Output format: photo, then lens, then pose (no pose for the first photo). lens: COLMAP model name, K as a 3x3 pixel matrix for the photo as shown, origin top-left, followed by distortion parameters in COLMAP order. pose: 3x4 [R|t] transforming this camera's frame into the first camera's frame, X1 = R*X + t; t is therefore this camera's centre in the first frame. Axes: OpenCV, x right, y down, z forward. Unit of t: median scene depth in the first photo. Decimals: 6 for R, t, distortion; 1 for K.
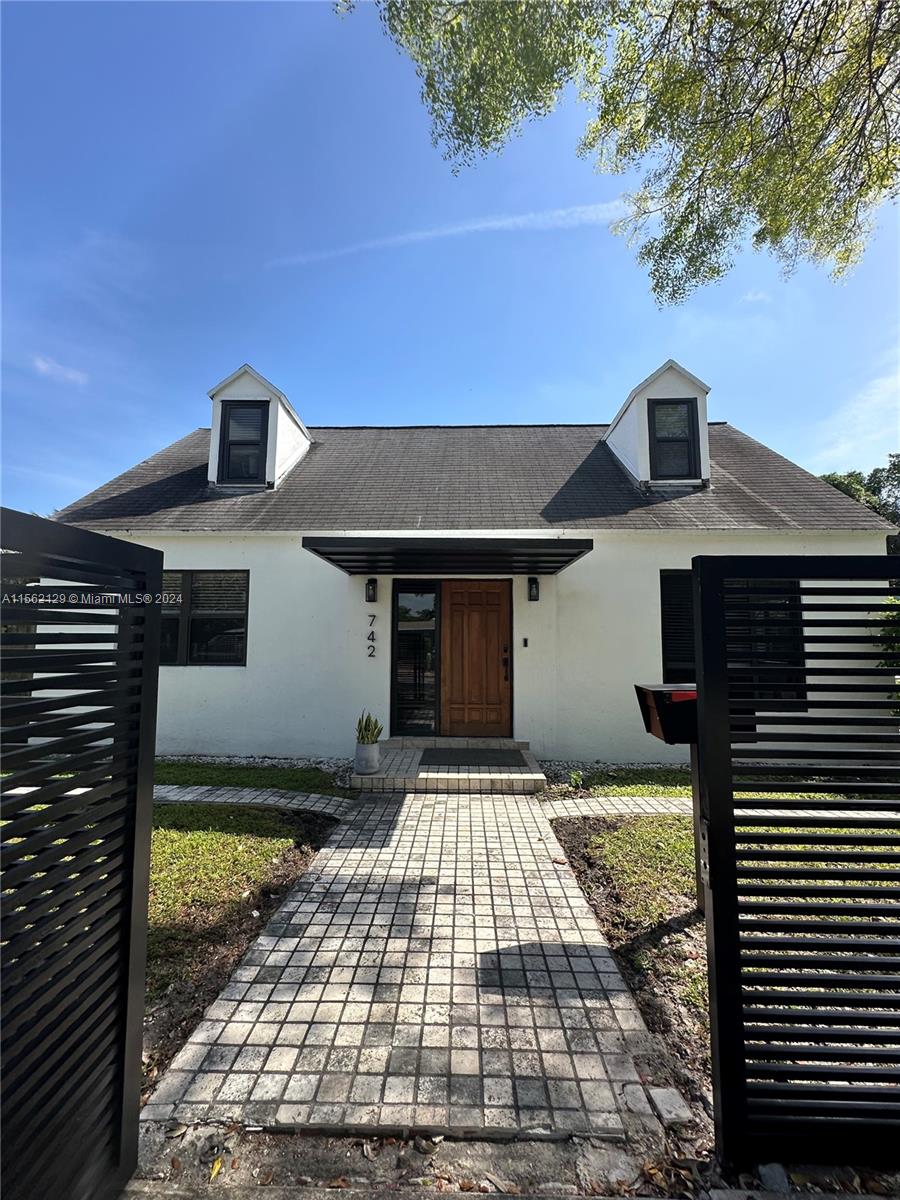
lens RADIAL K [[476.5, 0, 450.7], [0, 476.5, 602.6], [0, 0, 1]] dist [-0.002922, 0.000206]
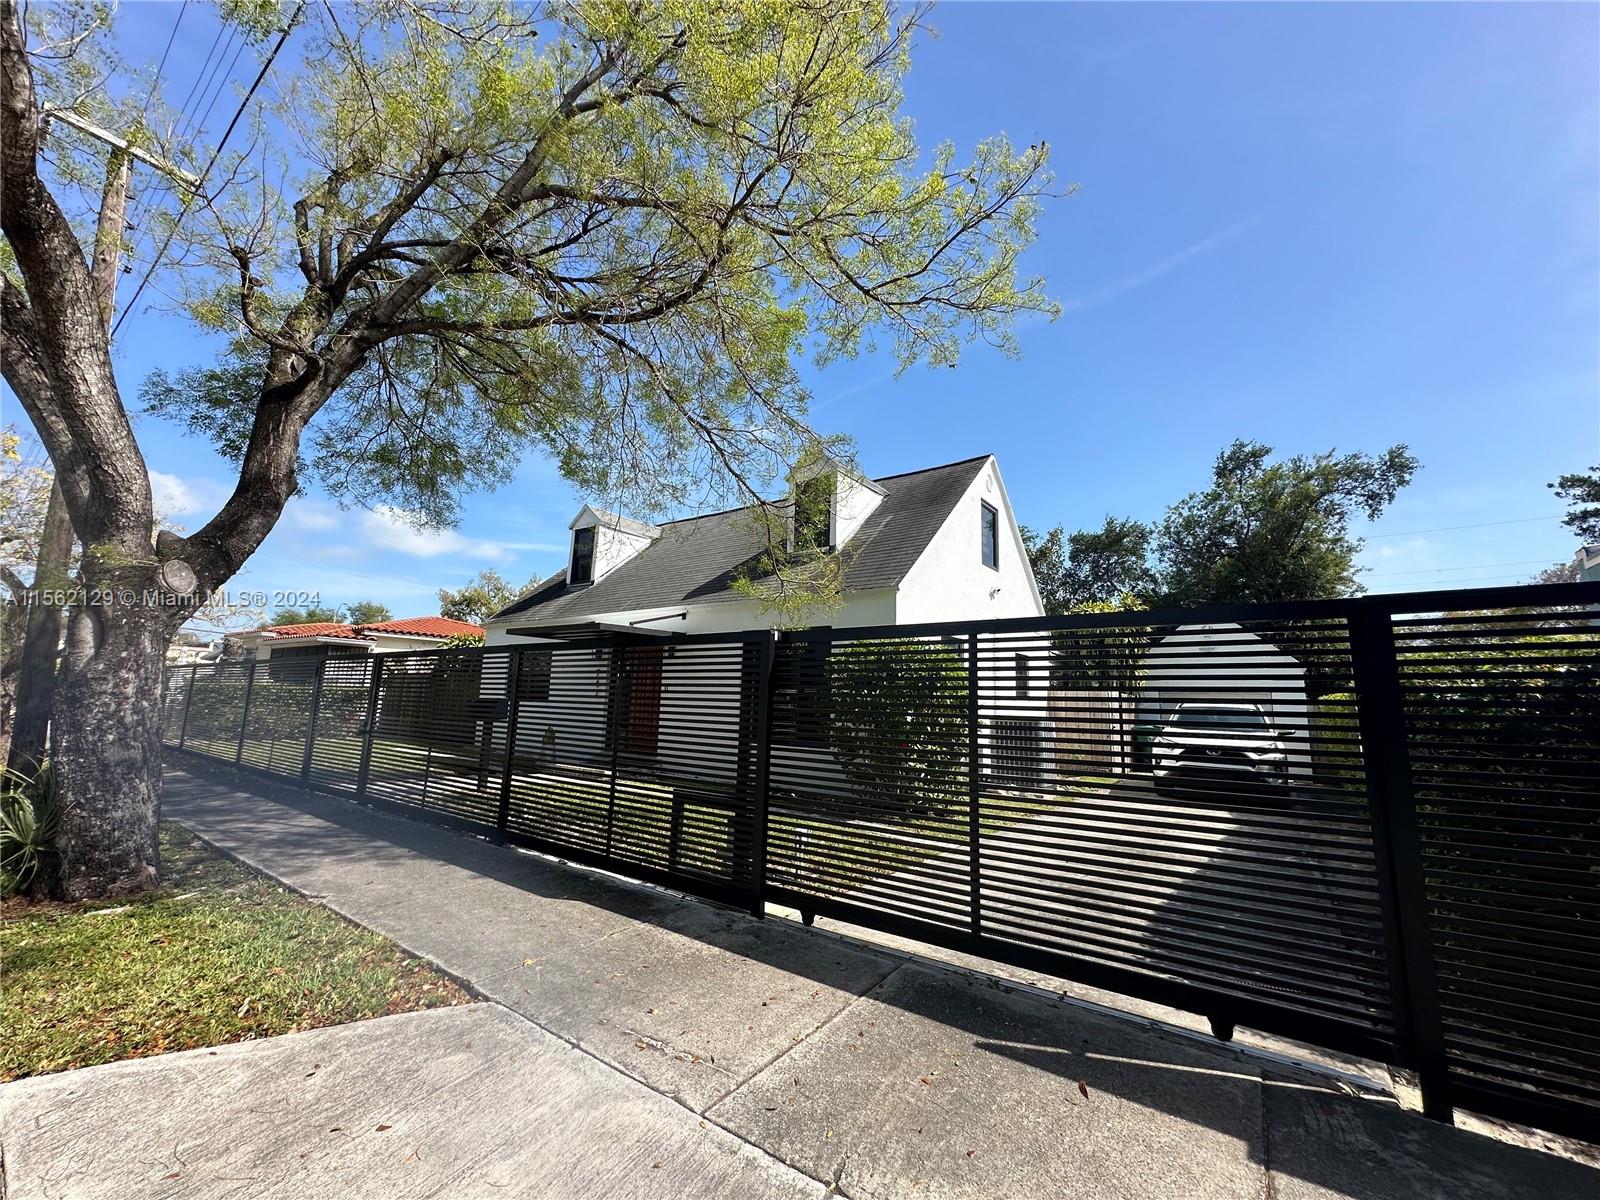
lens RADIAL K [[635.4, 0, 800.0], [0, 635.4, 600.0], [0, 0, 1]] dist [-0.002922, 0.000206]
pose [[0.826668, -0.072933, -0.557944, 1.494943], [0.028166, 0.995685, -0.088422, 0.002668], [0.561985, 0.057381, 0.825155, -0.331395]]
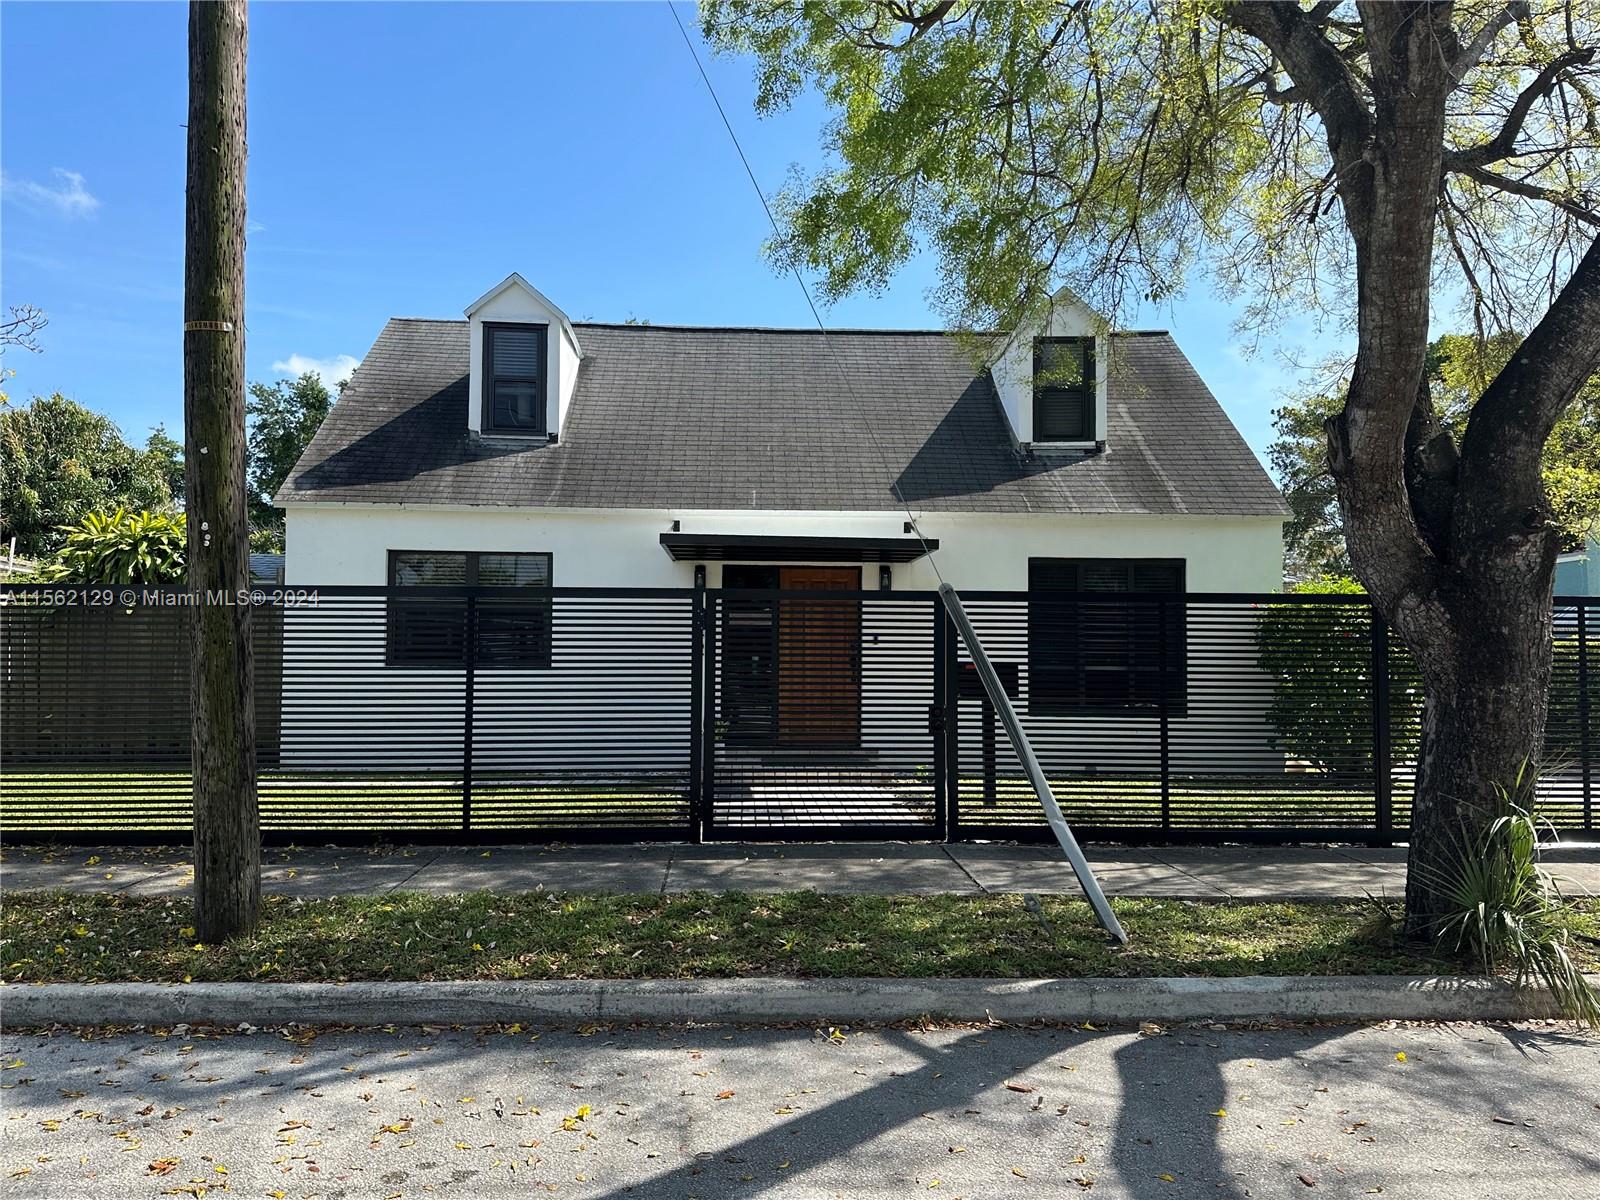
lens RADIAL K [[1104.0, 0, 796.3], [0, 1104.0, 599.7], [0, 0, 1]] dist [0.178203, -0.297158]
pose [[0.997346, 0.006323, 0.072539, -0.133004], [-0.008541, 0.999504, 0.030304, -0.048629], [-0.072311, -0.030843, 0.996905, -0.987180]]
